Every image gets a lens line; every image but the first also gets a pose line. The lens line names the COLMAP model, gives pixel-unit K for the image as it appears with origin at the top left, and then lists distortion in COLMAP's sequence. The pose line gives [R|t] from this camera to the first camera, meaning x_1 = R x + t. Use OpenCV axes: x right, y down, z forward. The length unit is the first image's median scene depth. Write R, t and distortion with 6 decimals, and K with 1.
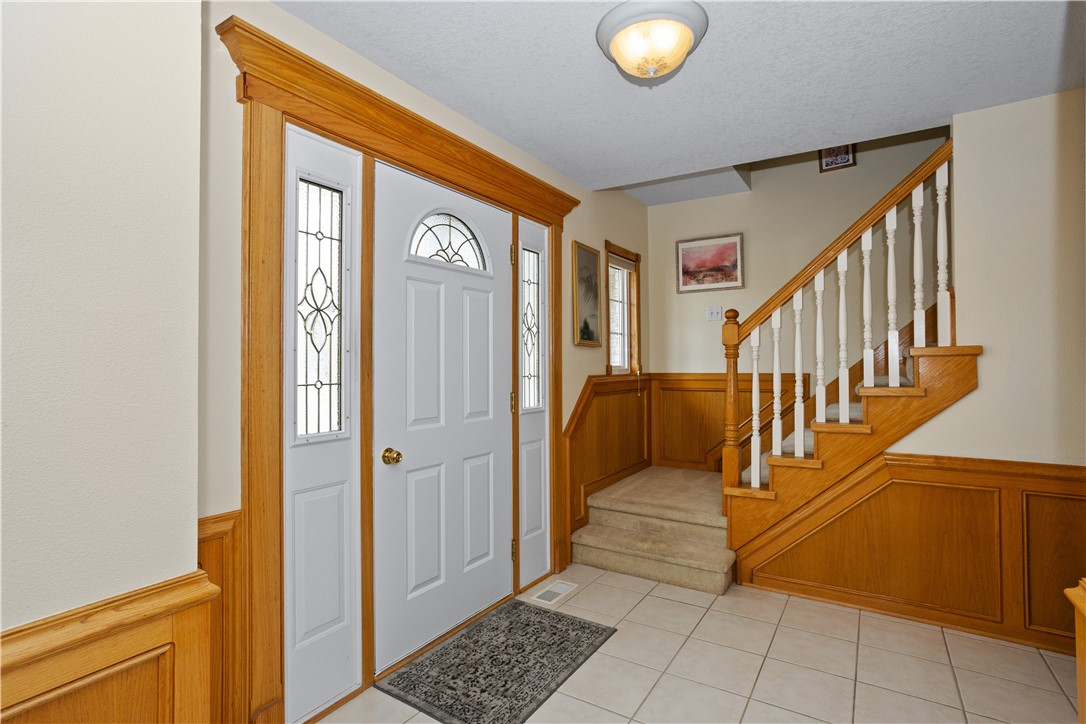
lens RADIAL K [[535.7, 0, 541.1], [0, 535.7, 360.7], [0, 0, 1]] dist [-0.036731, 0.021824]
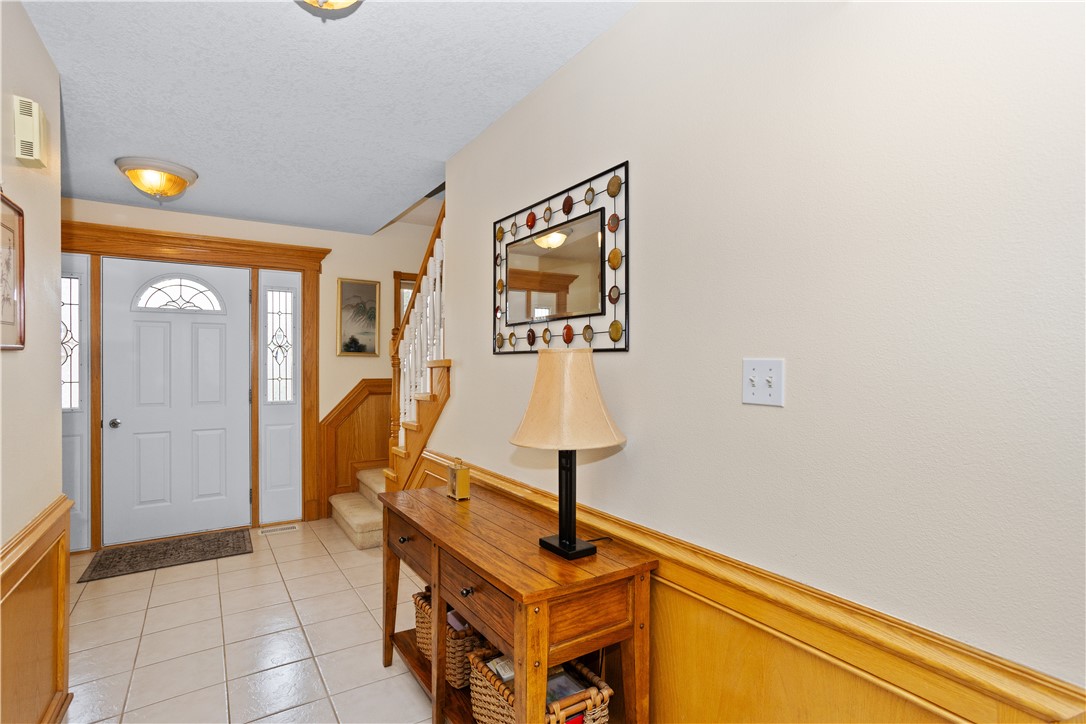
lens RADIAL K [[535.7, 0, 548.3], [0, 535.7, 363.3], [0, 0, 1]] dist [-0.036731, 0.021824]
pose [[0.908283, 0.002453, -0.418349, 1.401073], [0.000367, 0.999978, 0.006660, -0.025393], [0.418356, -0.006202, 0.908262, 0.011770]]
